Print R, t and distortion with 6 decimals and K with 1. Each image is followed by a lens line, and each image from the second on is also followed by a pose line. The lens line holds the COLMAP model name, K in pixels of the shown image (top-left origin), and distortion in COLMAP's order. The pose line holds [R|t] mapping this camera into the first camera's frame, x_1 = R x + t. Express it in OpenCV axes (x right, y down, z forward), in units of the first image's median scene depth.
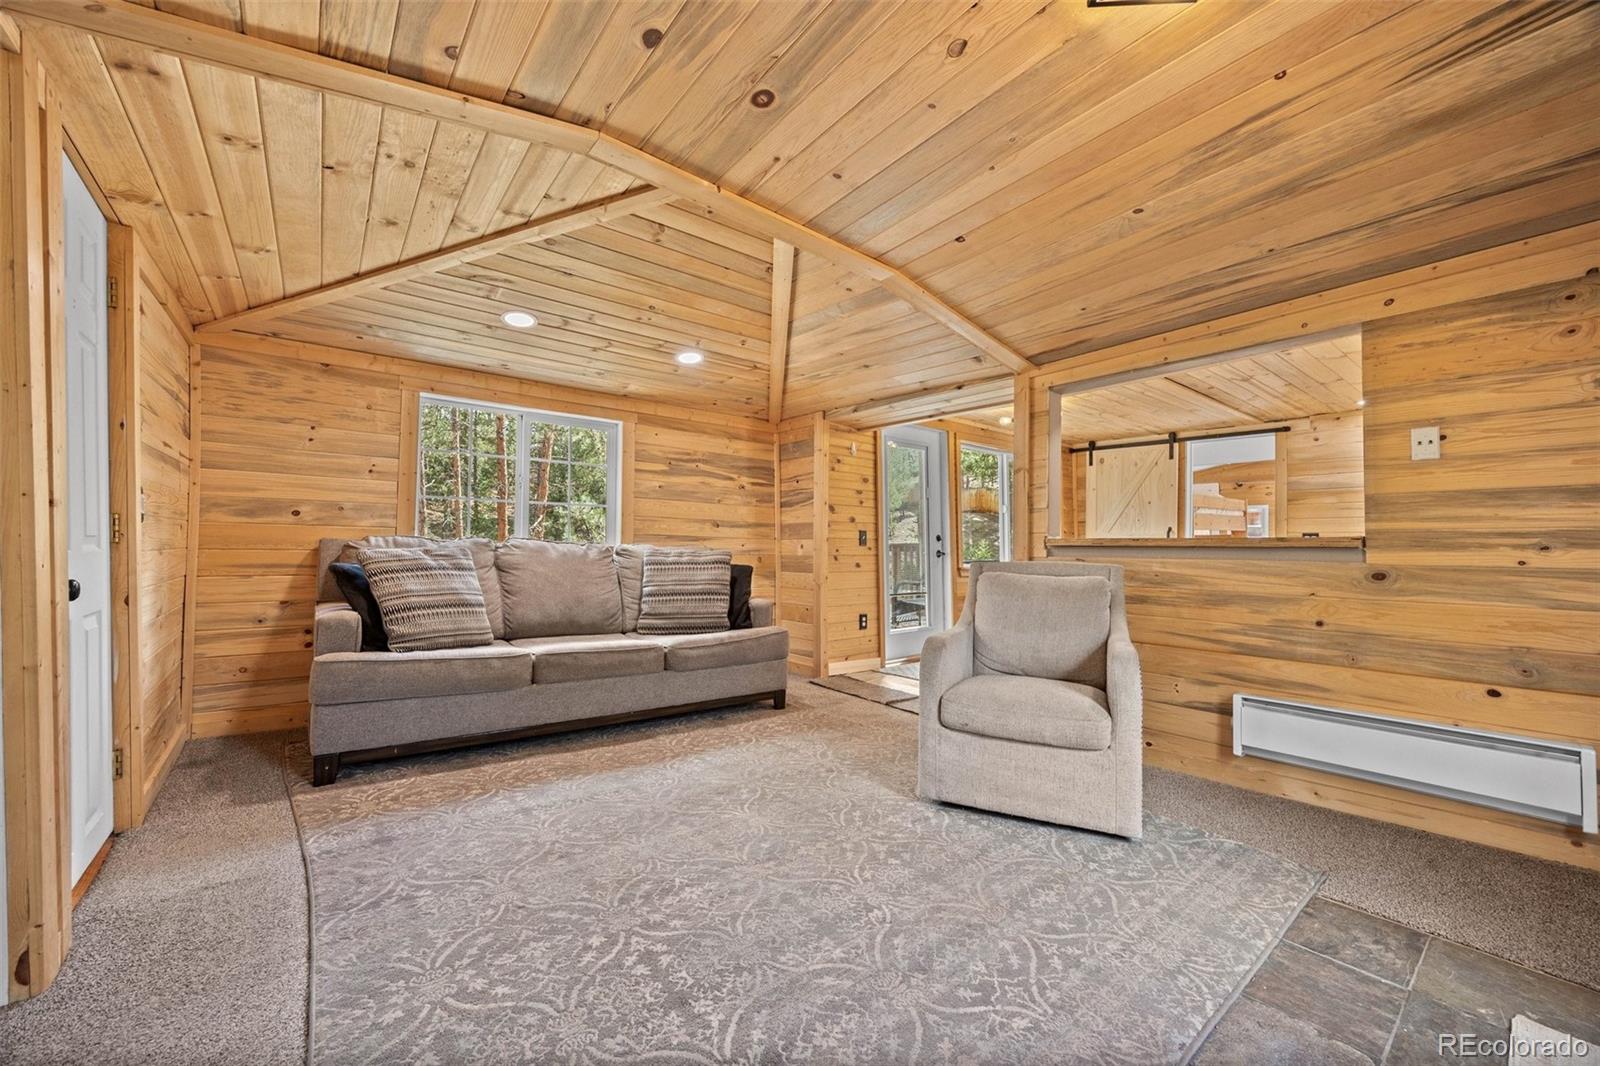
lens RADIAL K [[611.2, 0, 794.7], [0, 611.2, 540.3], [0, 0, 1]] dist [-0.000711, 0.000049]
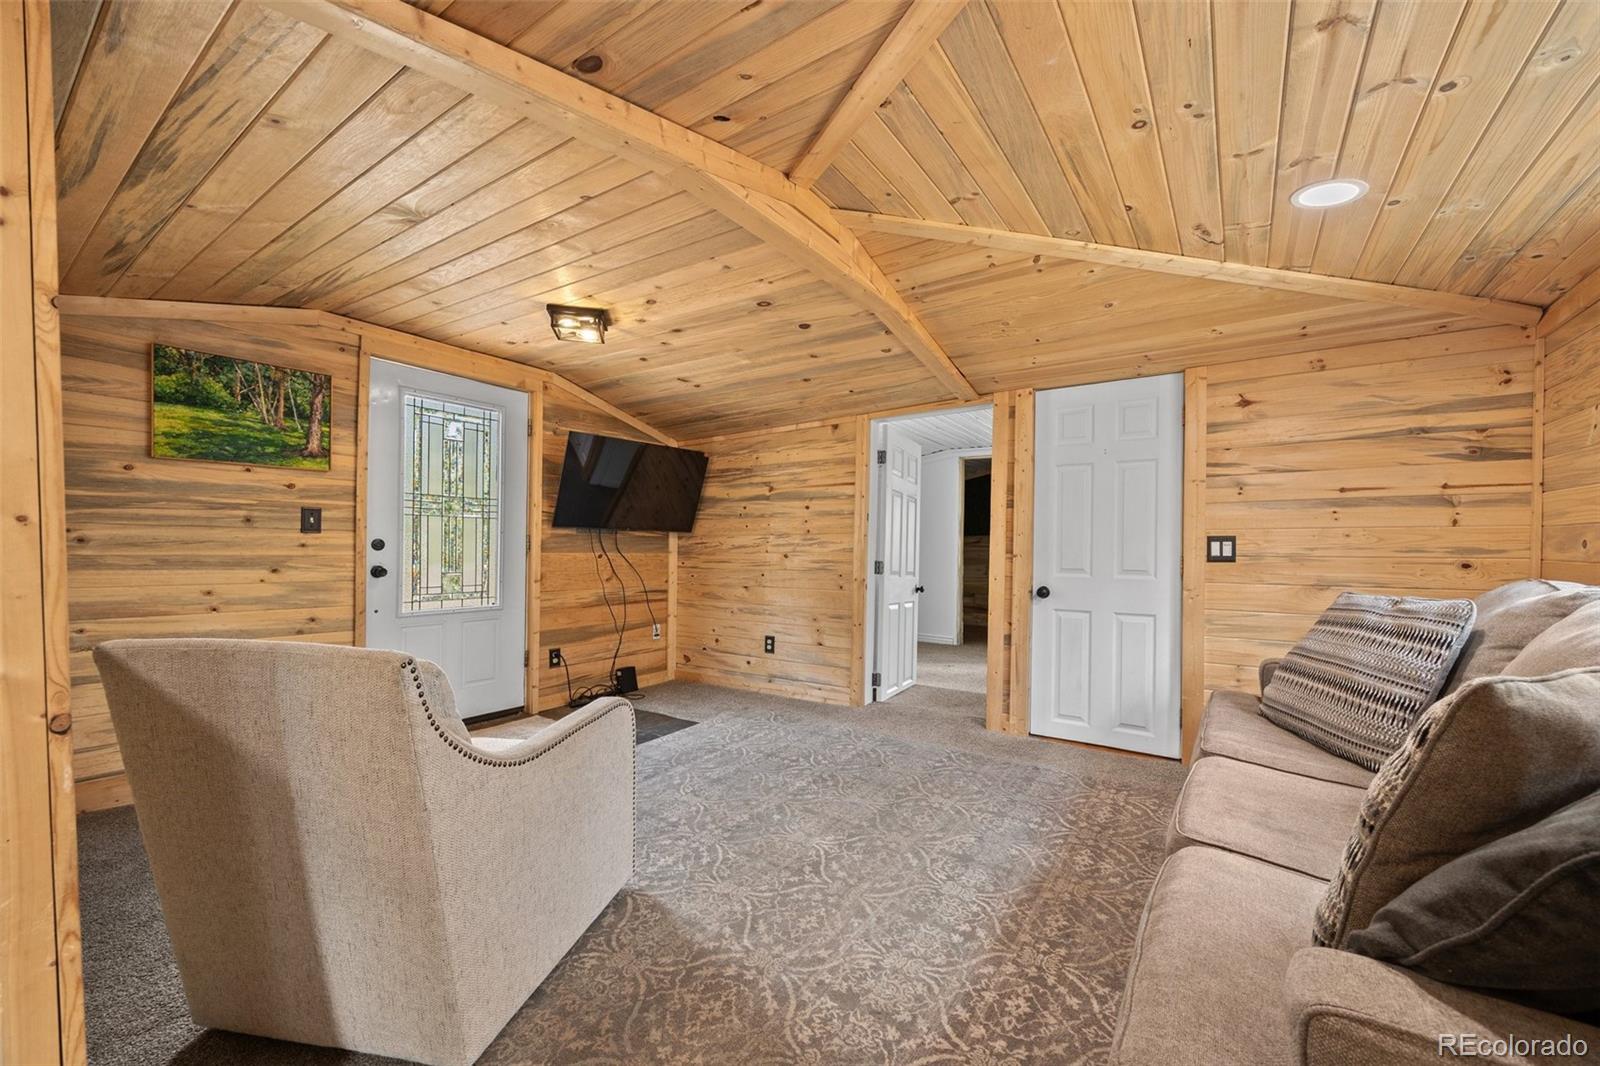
lens RADIAL K [[630.0, 0, 796.3], [0, 630.0, 546.9], [0, 0, 1]] dist [-0.000145, 0.000089]
pose [[-0.959487, -0.014401, -0.281383, 0.241924], [-0.011573, 0.999864, -0.011709, -0.032364], [0.281514, -0.007979, -0.959524, 1.922798]]
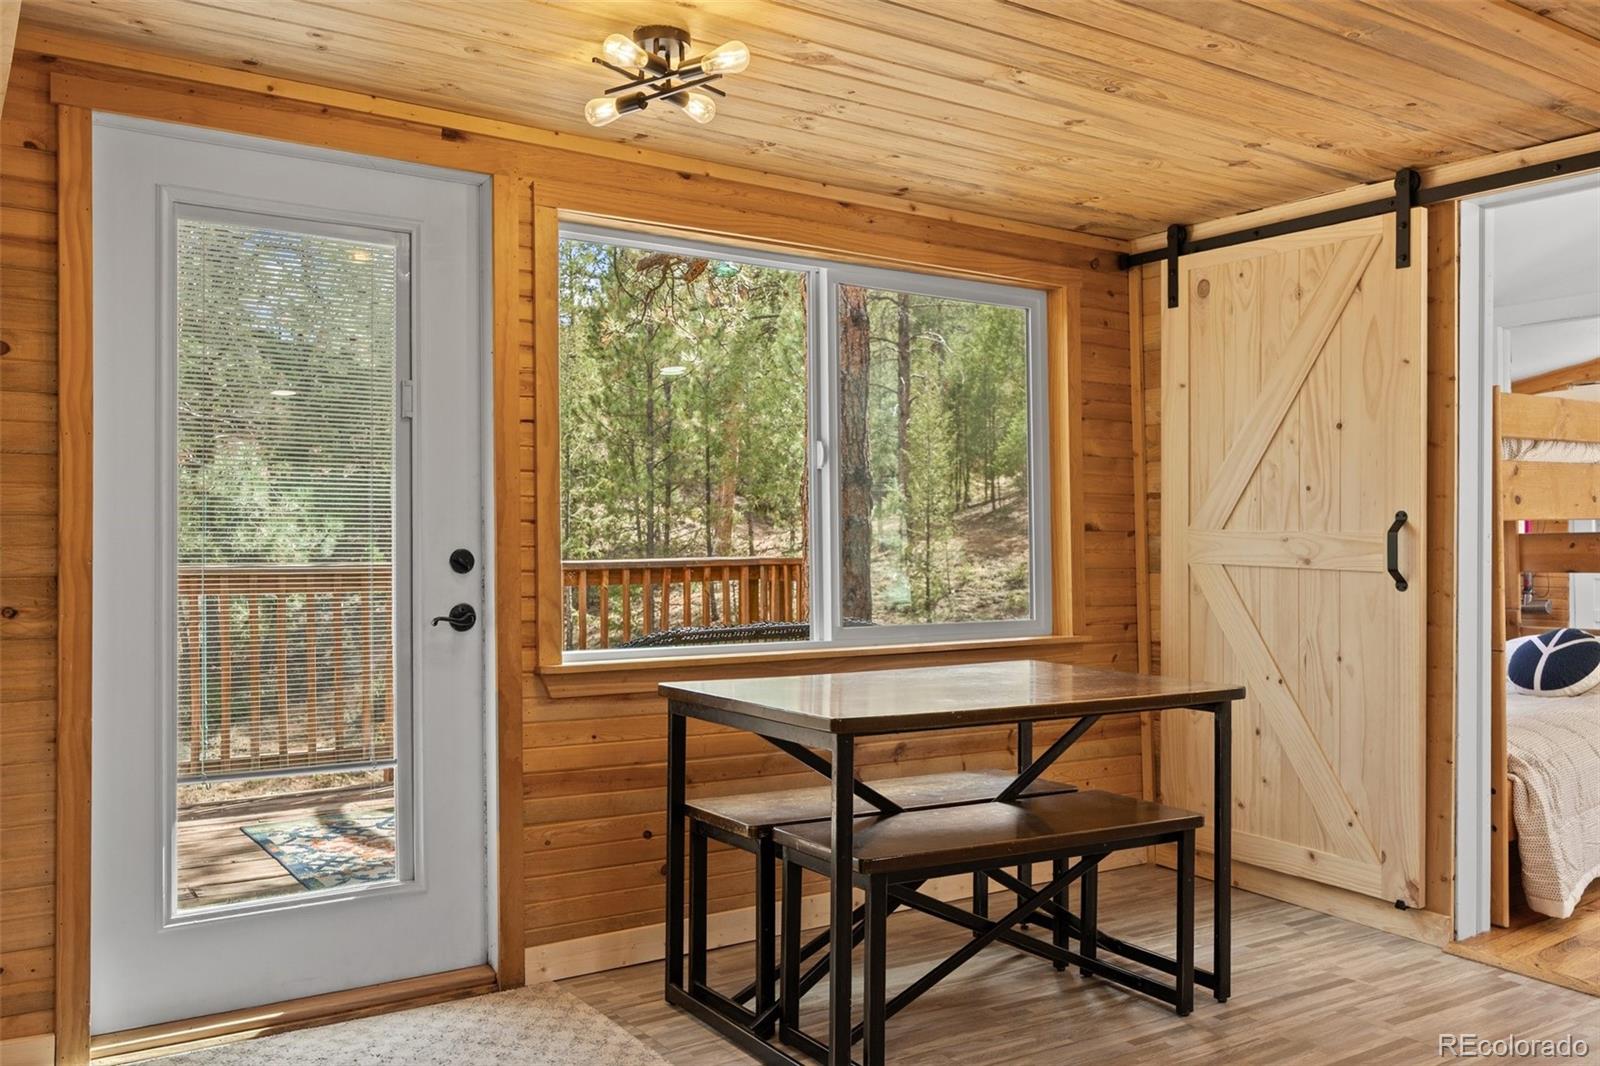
lens RADIAL K [[1258.7, 0, 795.4], [0, 1258.7, 536.5], [0, 0, 1]] dist [-0.000344, 0.003709]
pose [[0.993851, -0.004382, -0.110641, 1.124603], [0.005062, 0.999970, 0.005858, -0.042985], [0.110612, -0.006382, 0.993843, 1.118222]]
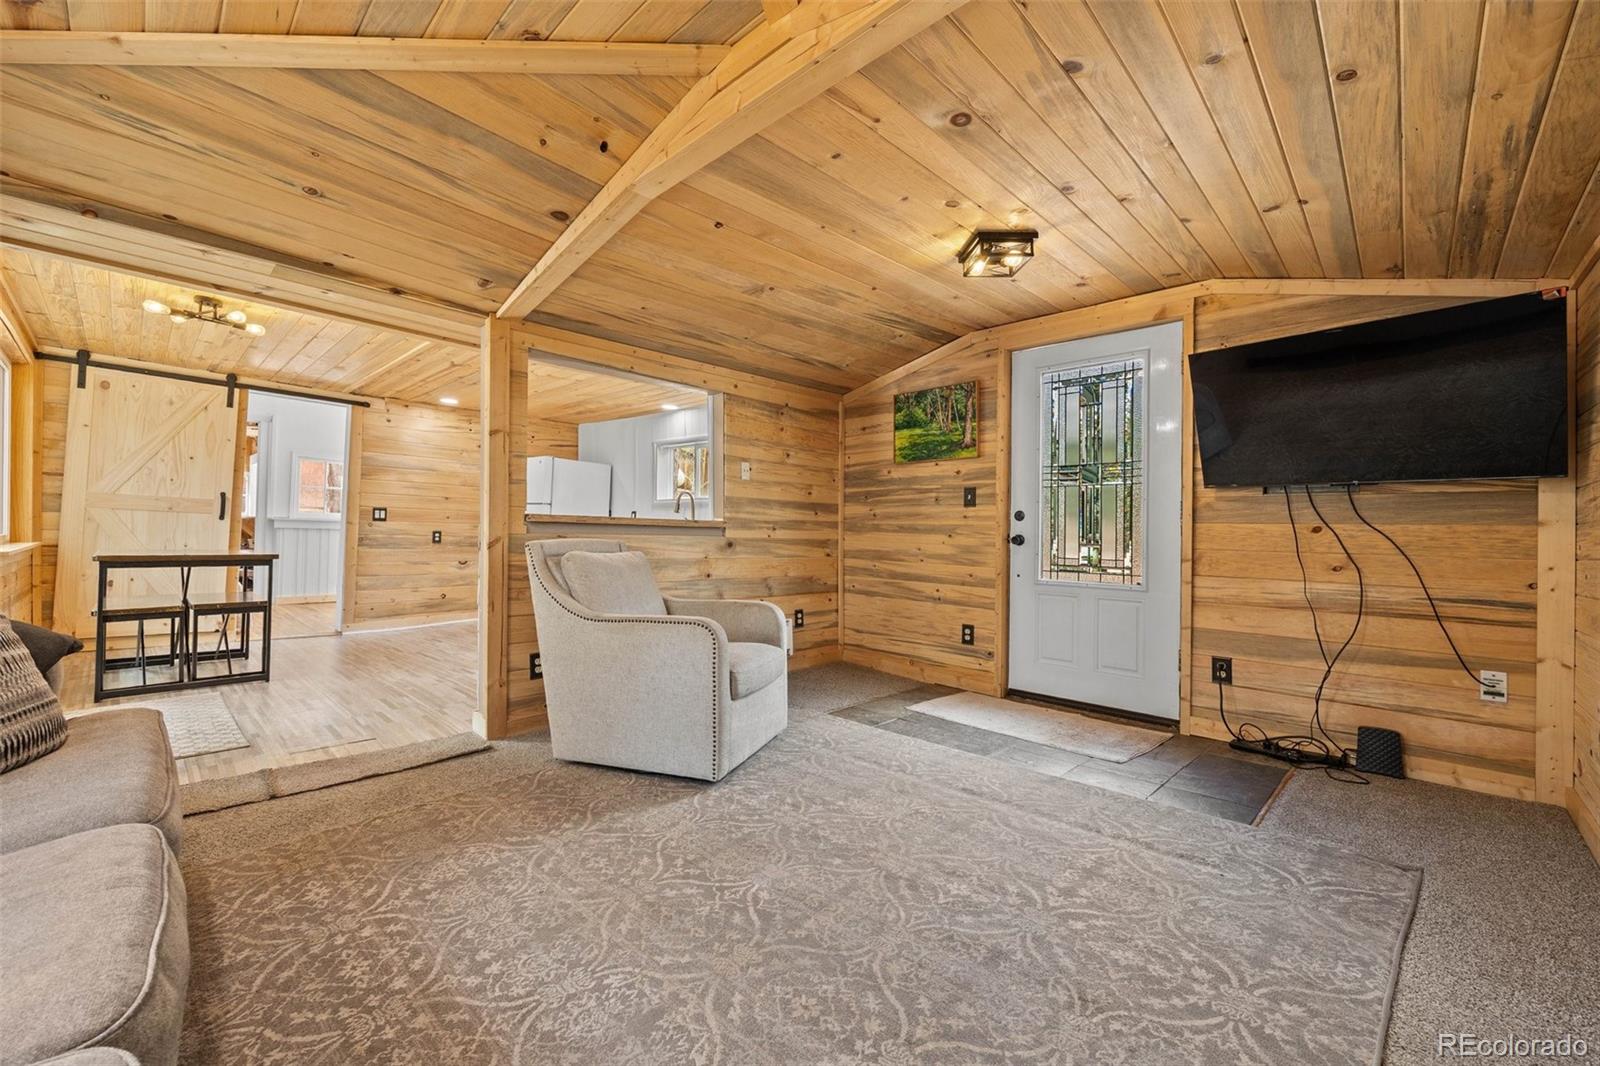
lens RADIAL K [[640.1, 0, 792.8], [0, 640.1, 529.6], [0, 0, 1]] dist [-0.001074, -0.000433]
pose [[-0.120167, -0.001250, 0.992753, -0.828867], [-0.031412, 0.999503, -0.002543, 0.015496], [-0.992257, -0.031490, -0.120146, 1.018565]]
